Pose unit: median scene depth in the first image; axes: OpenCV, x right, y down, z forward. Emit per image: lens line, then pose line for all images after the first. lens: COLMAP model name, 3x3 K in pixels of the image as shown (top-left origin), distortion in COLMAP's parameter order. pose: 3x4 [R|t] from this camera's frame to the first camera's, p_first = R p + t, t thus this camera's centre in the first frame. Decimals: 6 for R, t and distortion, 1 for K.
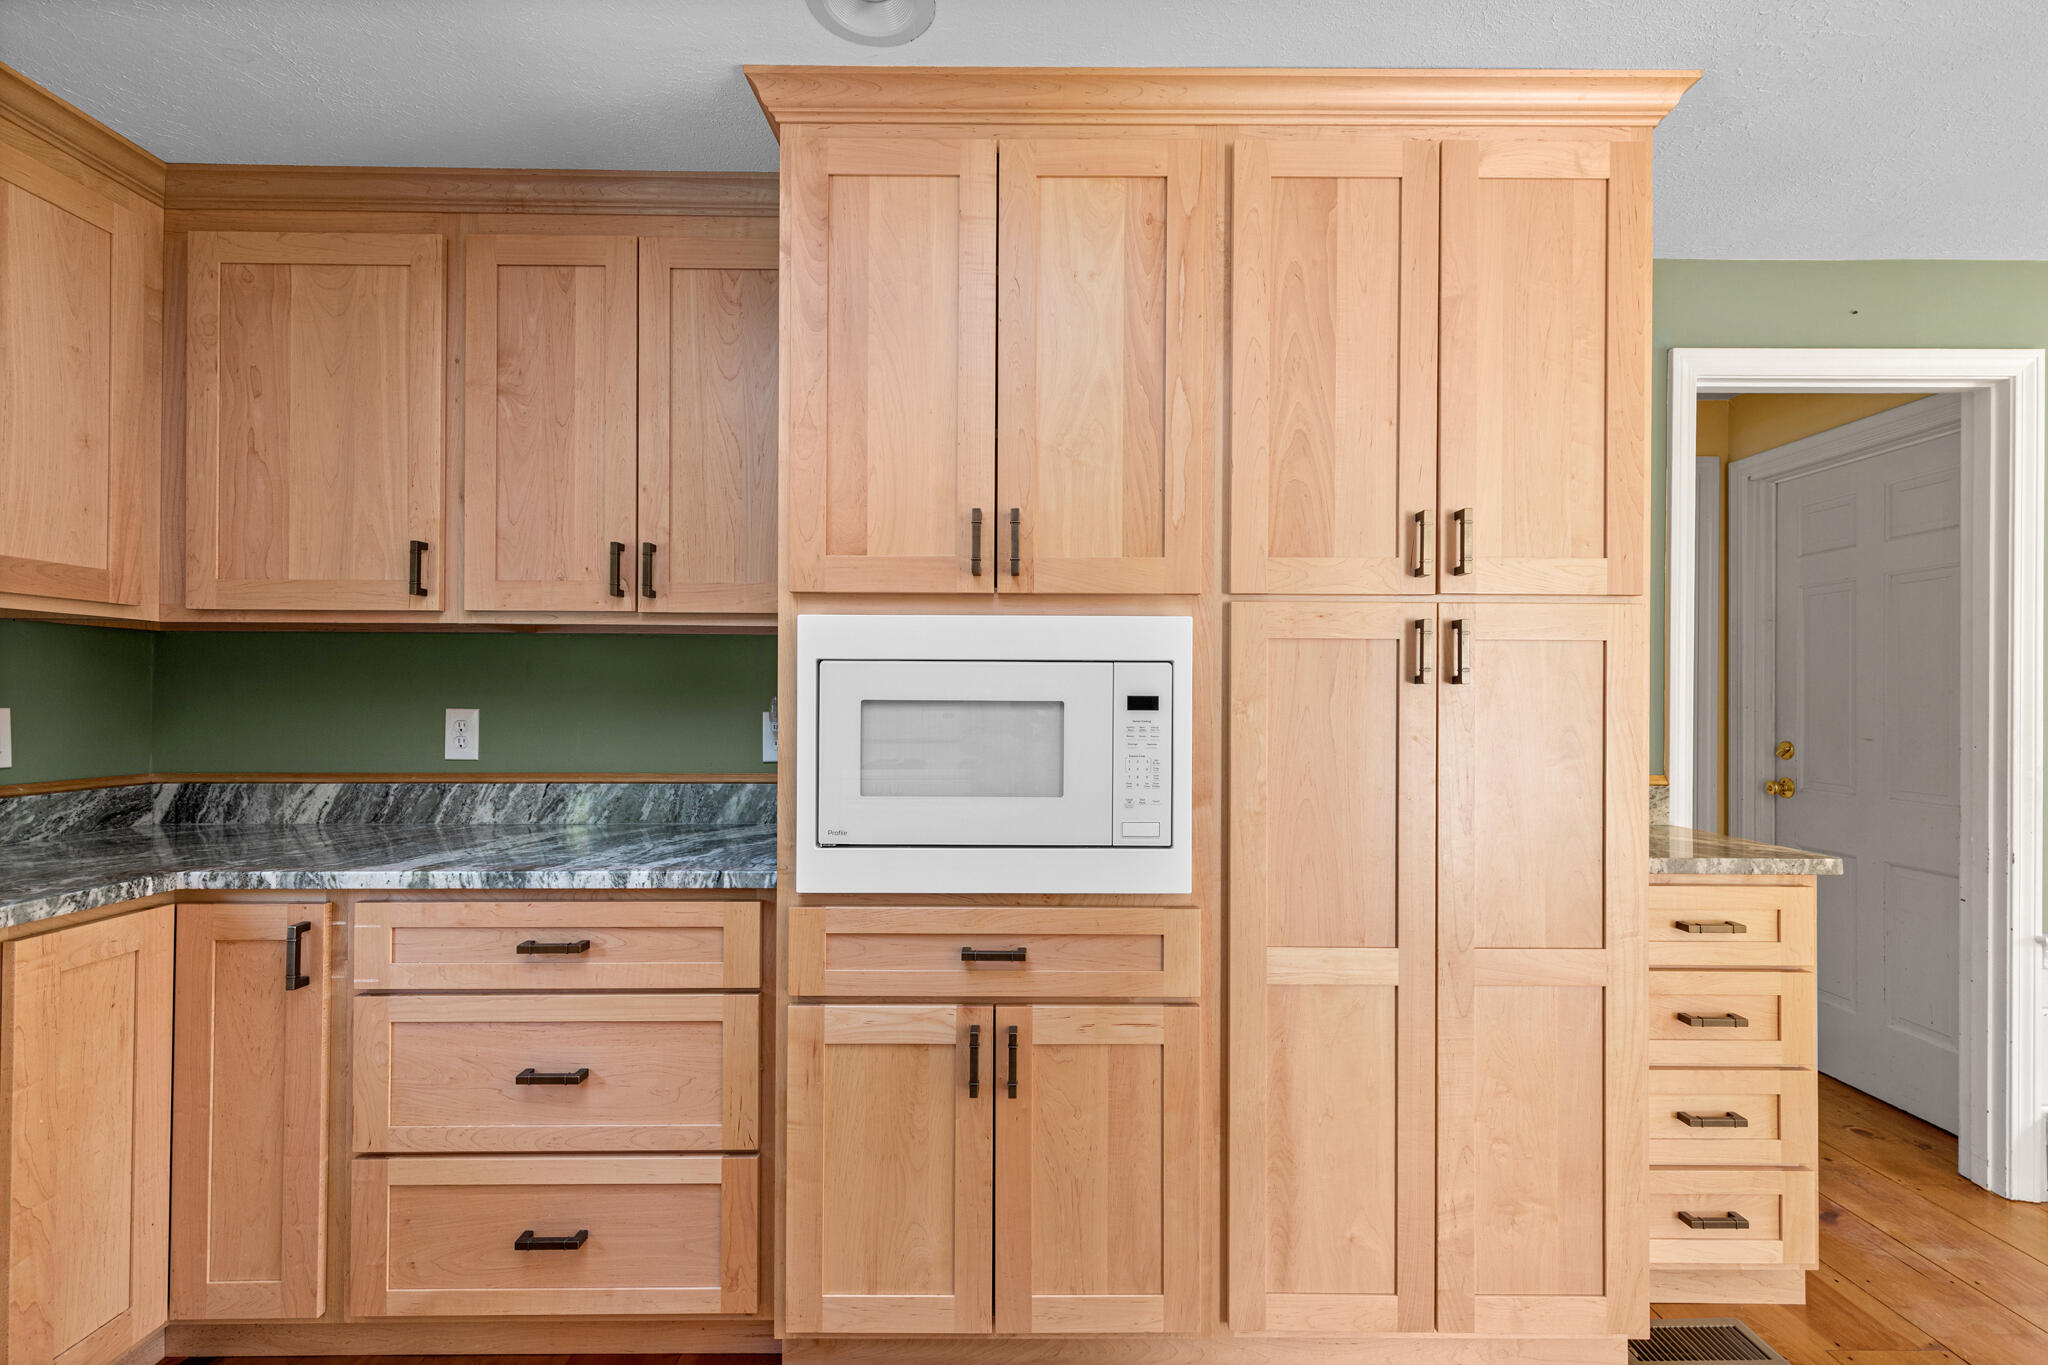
lens RADIAL K [[960.2, 0, 1034.7], [0, 960.2, 690.5], [0, 0, 1]] dist [0.005116, 0.000258]
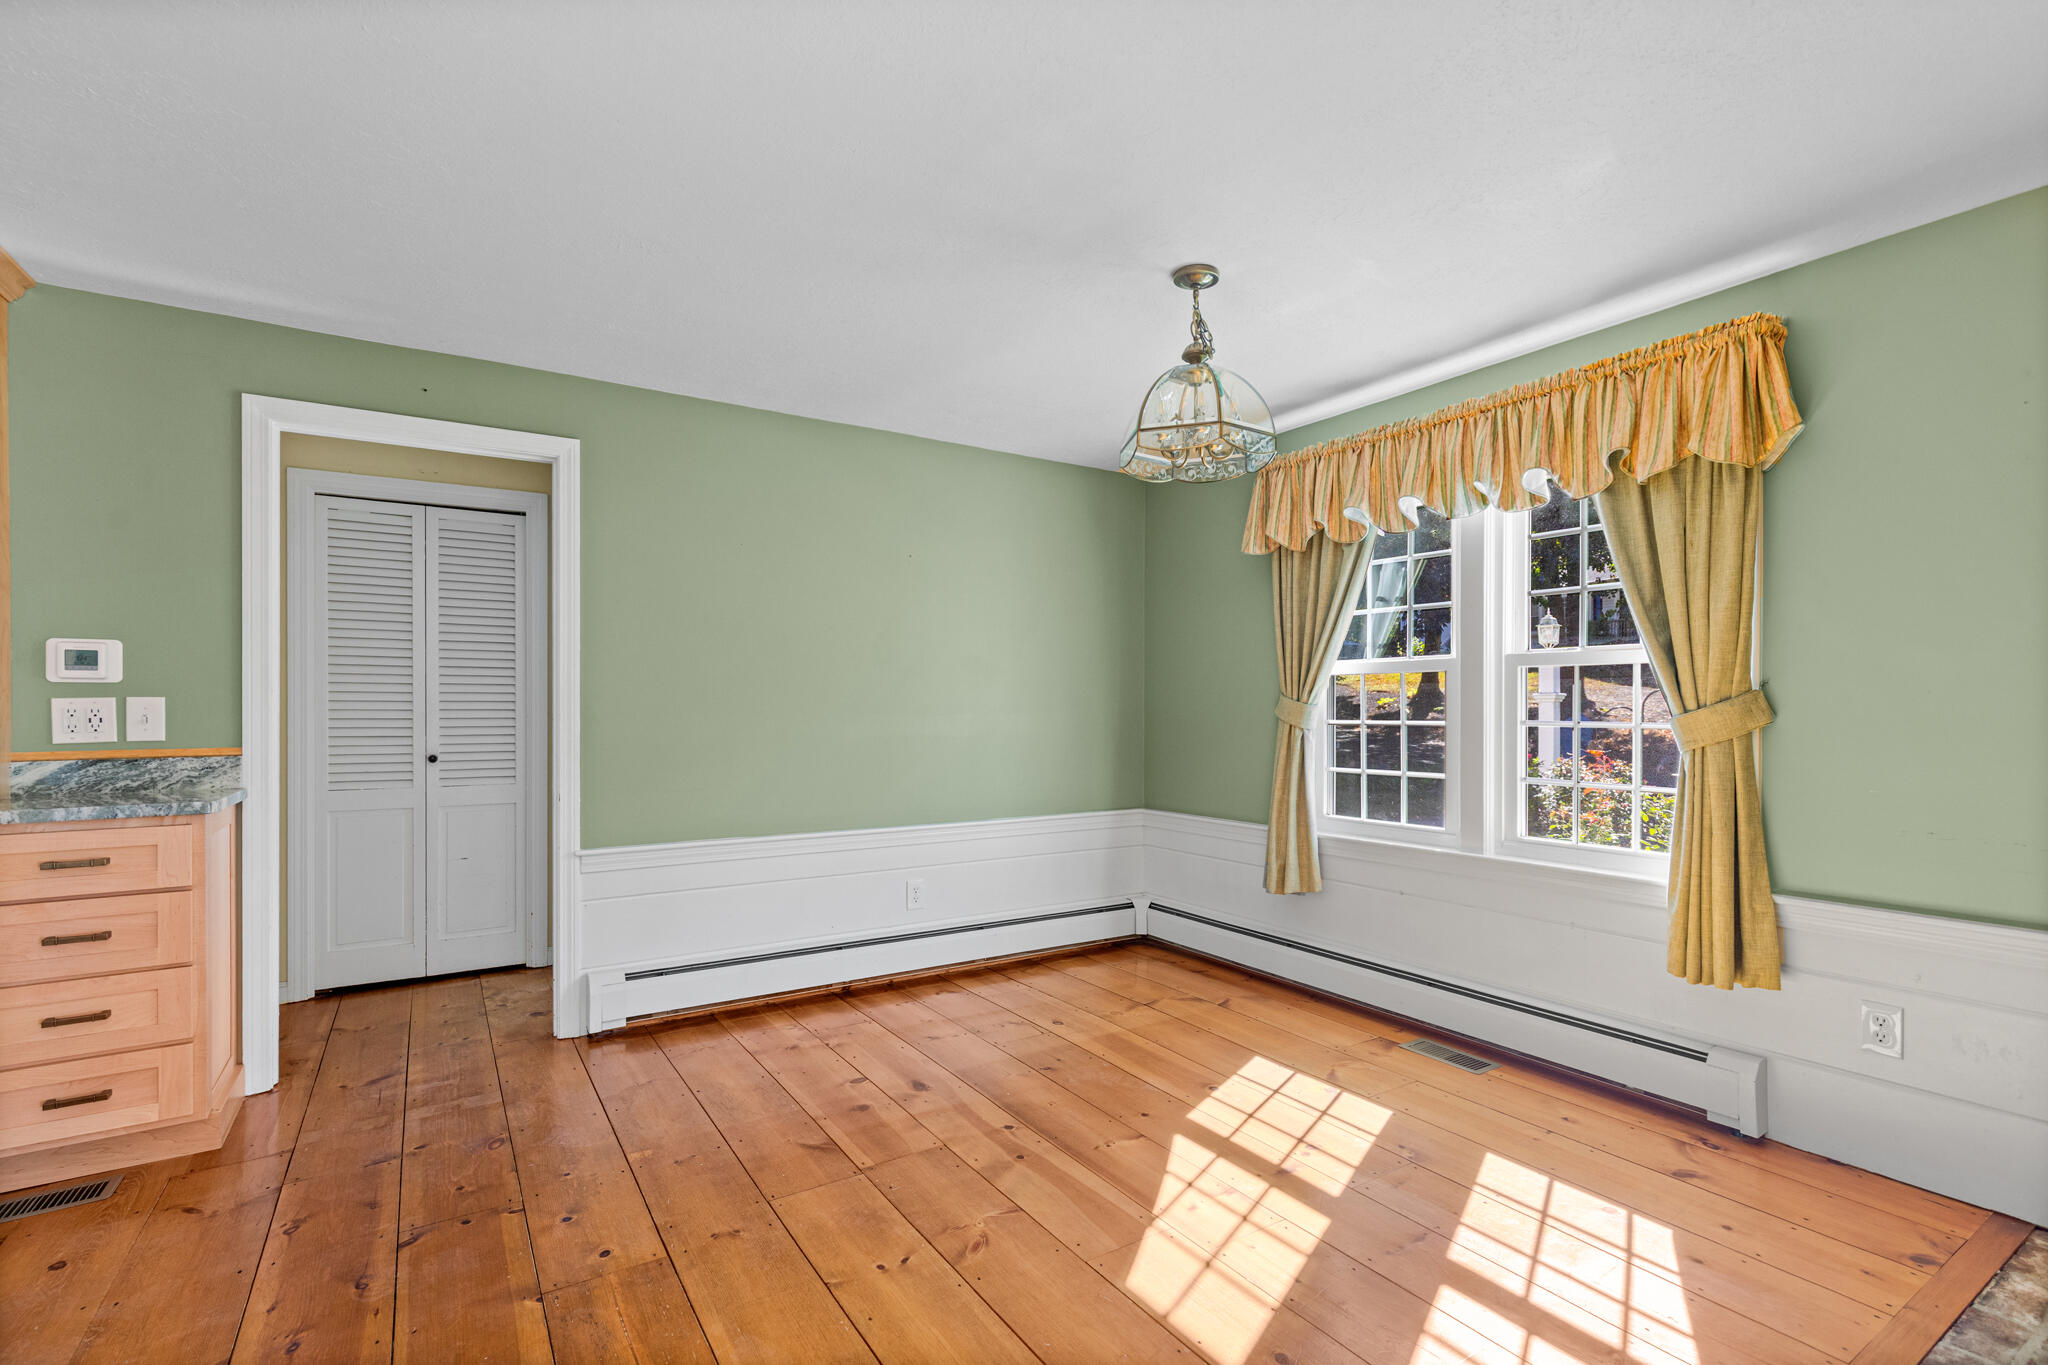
lens RADIAL K [[934.2, 0, 1026.9], [0, 934.2, 695.4], [0, 0, 1]] dist [0.005322, 0.000376]
pose [[0.843141, 0.002923, 0.537684, 2.307074], [-0.001791, 0.999995, -0.002626, 0.063682], [-0.537689, 0.001251, 0.843142, -1.448268]]
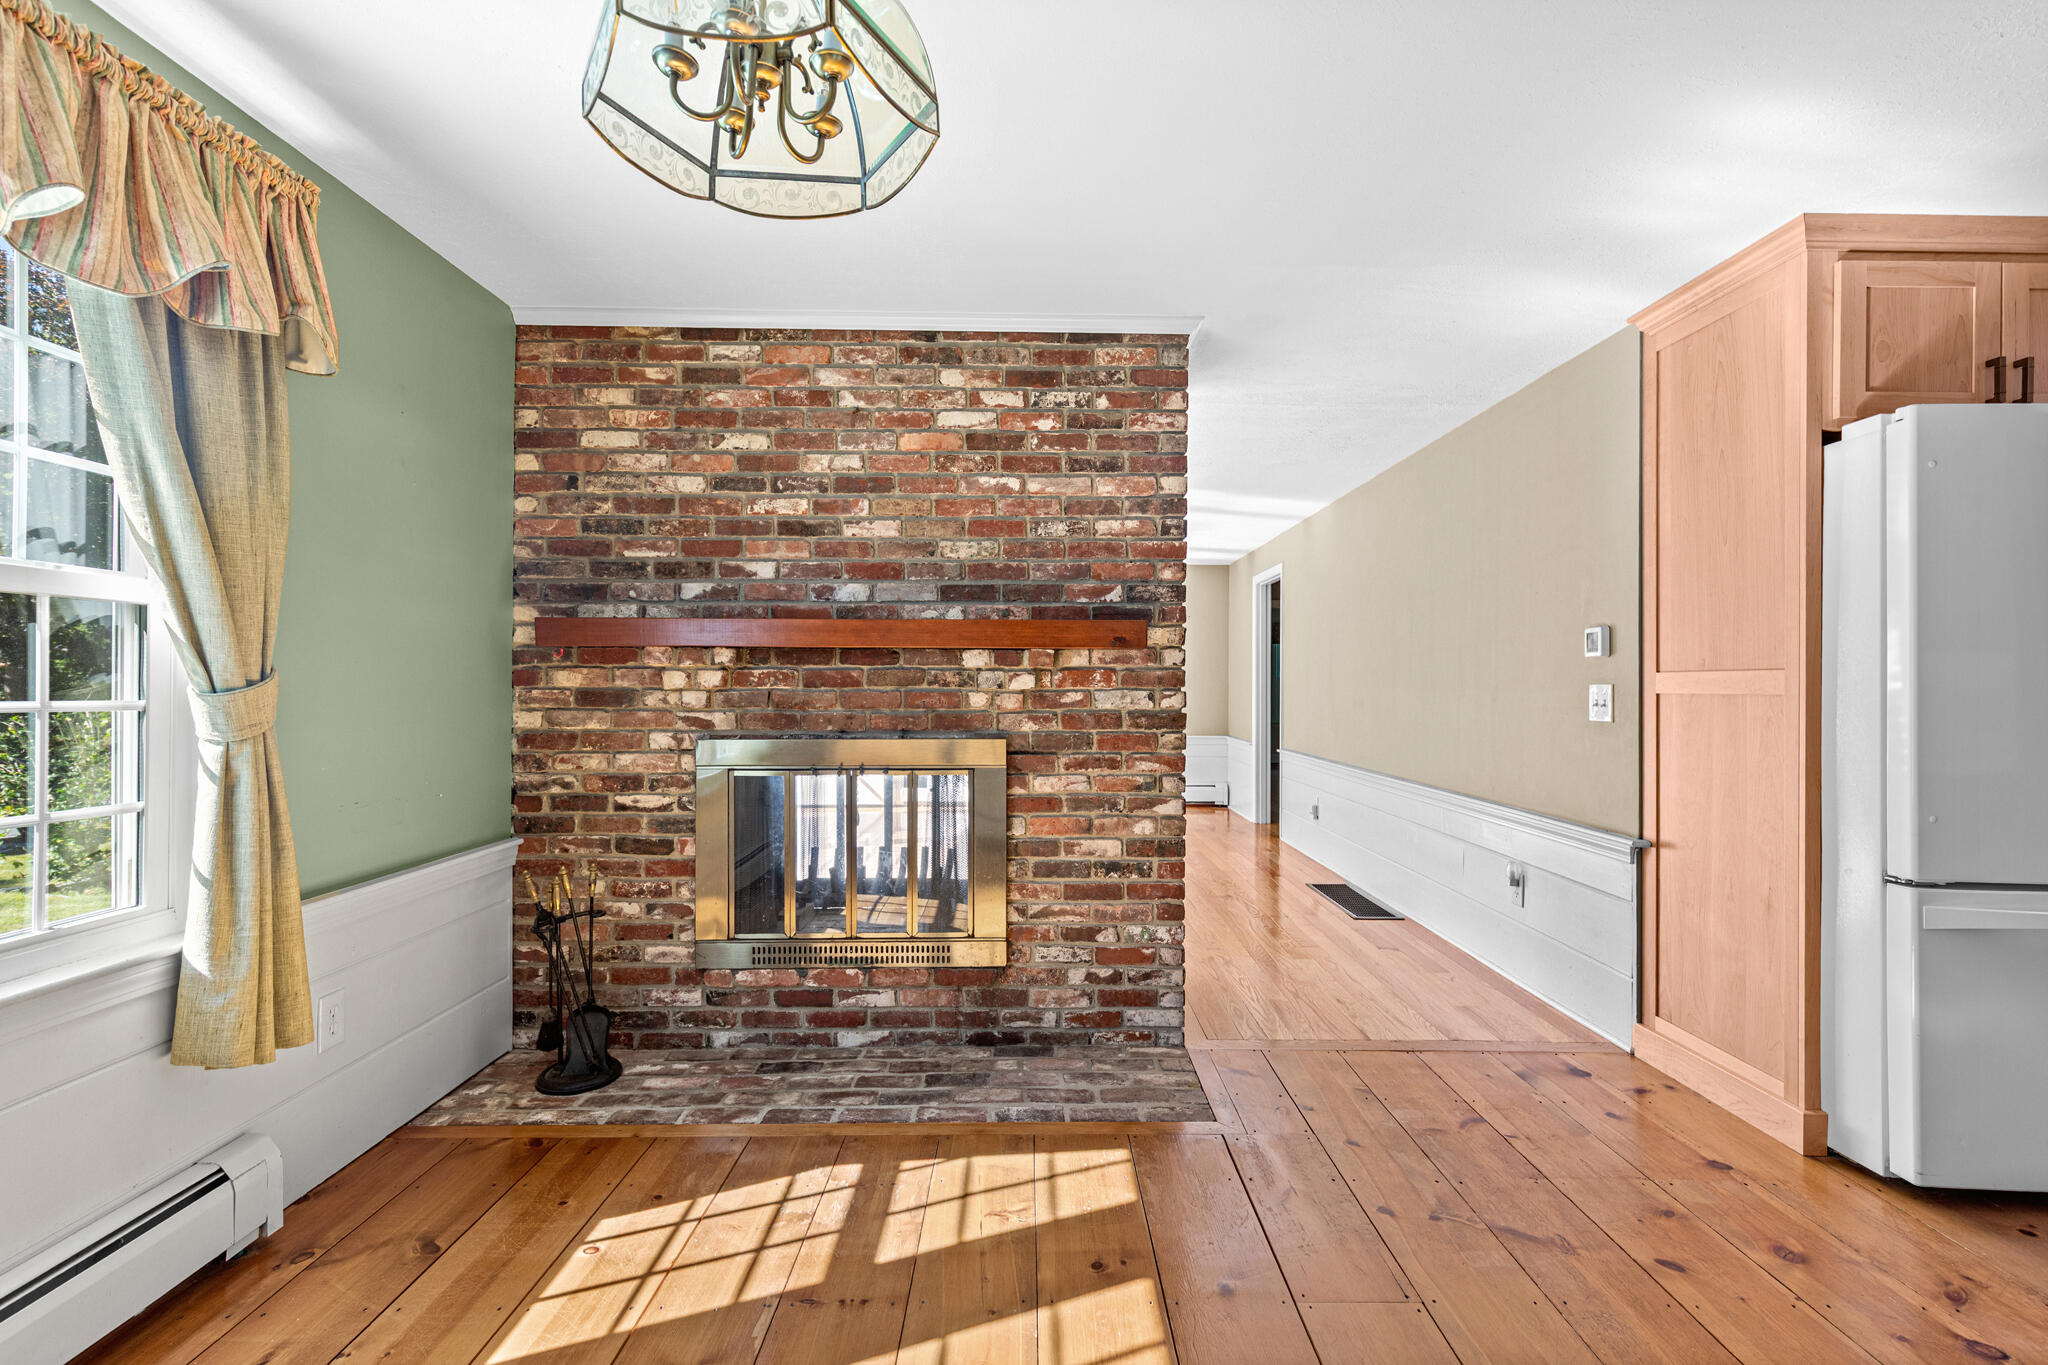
lens RADIAL K [[977.1, 0, 1024.0], [0, 977.1, 682.5], [0, 0, 1]] dist [0.037919, 0.000204]
pose [[-0.999934, -0.011463, 0.000984, 3.702642], [-0.011473, 0.999880, -0.010363, 0.112554], [-0.000865, -0.010374, -0.999946, 1.550672]]
